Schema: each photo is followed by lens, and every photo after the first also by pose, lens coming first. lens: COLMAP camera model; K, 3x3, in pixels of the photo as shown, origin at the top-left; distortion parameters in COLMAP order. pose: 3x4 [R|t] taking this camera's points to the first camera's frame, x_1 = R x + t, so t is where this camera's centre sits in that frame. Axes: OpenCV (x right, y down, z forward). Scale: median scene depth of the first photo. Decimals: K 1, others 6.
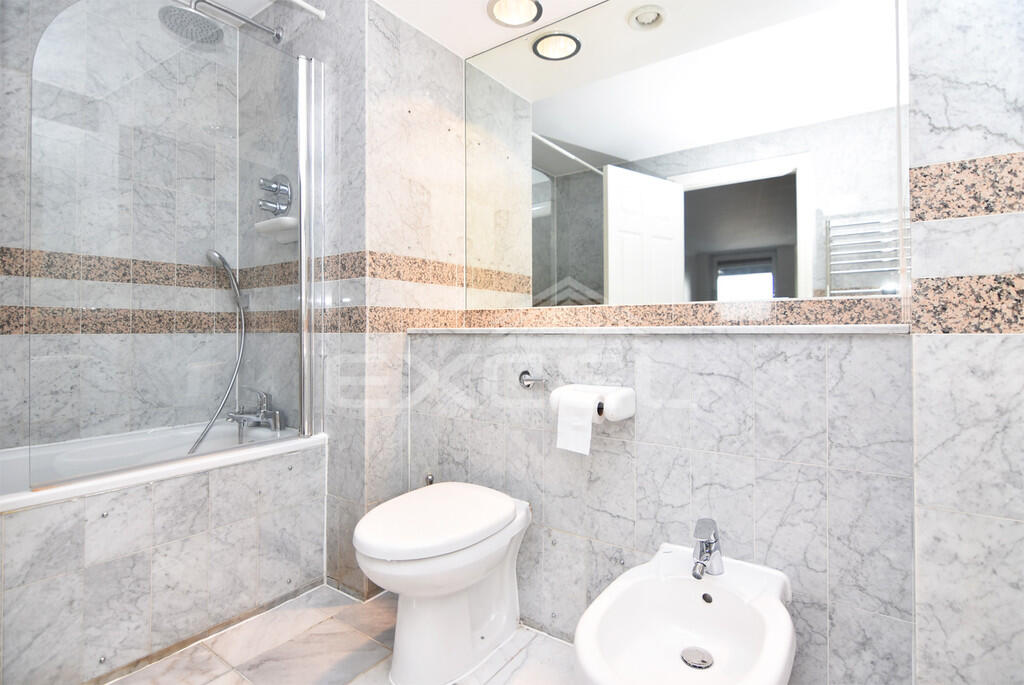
lens RADIAL K [[497.3, 0, 507.8], [0, 497.3, 332.5], [0, 0, 1]] dist [0.021962, -0.024793]
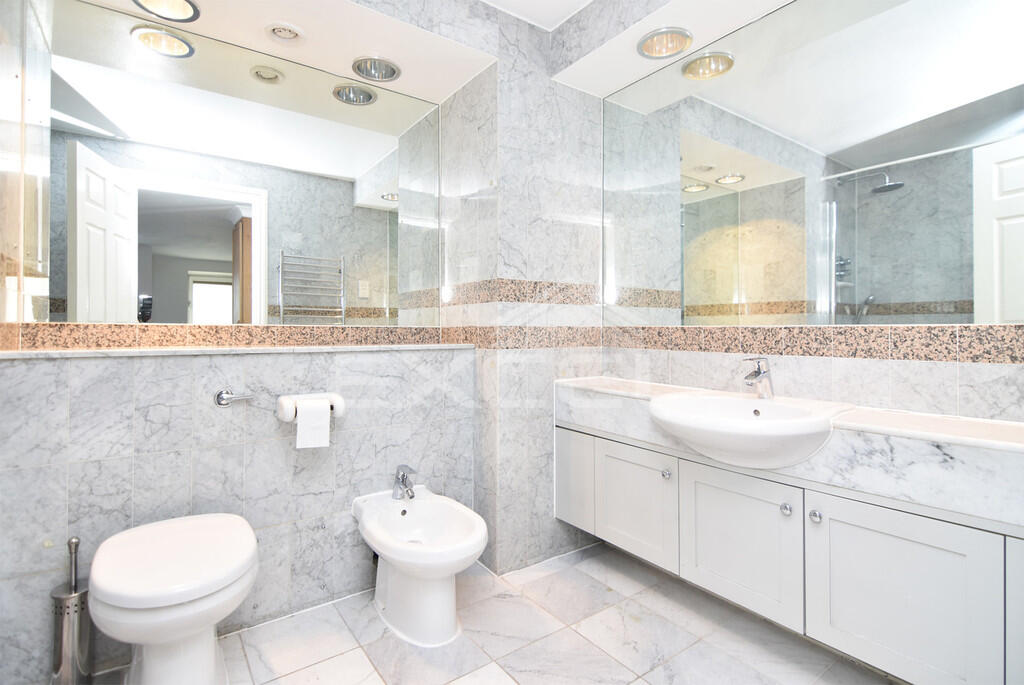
lens RADIAL K [[497.3, 0, 507.8], [0, 497.3, 332.5], [0, 0, 1]] dist [0.021962, -0.024793]
pose [[0.334136, -0.001079, 0.942524, -0.854144], [0.000717, 0.999999, 0.000890, -0.049335], [-0.942525, 0.000378, 0.334136, 0.112597]]
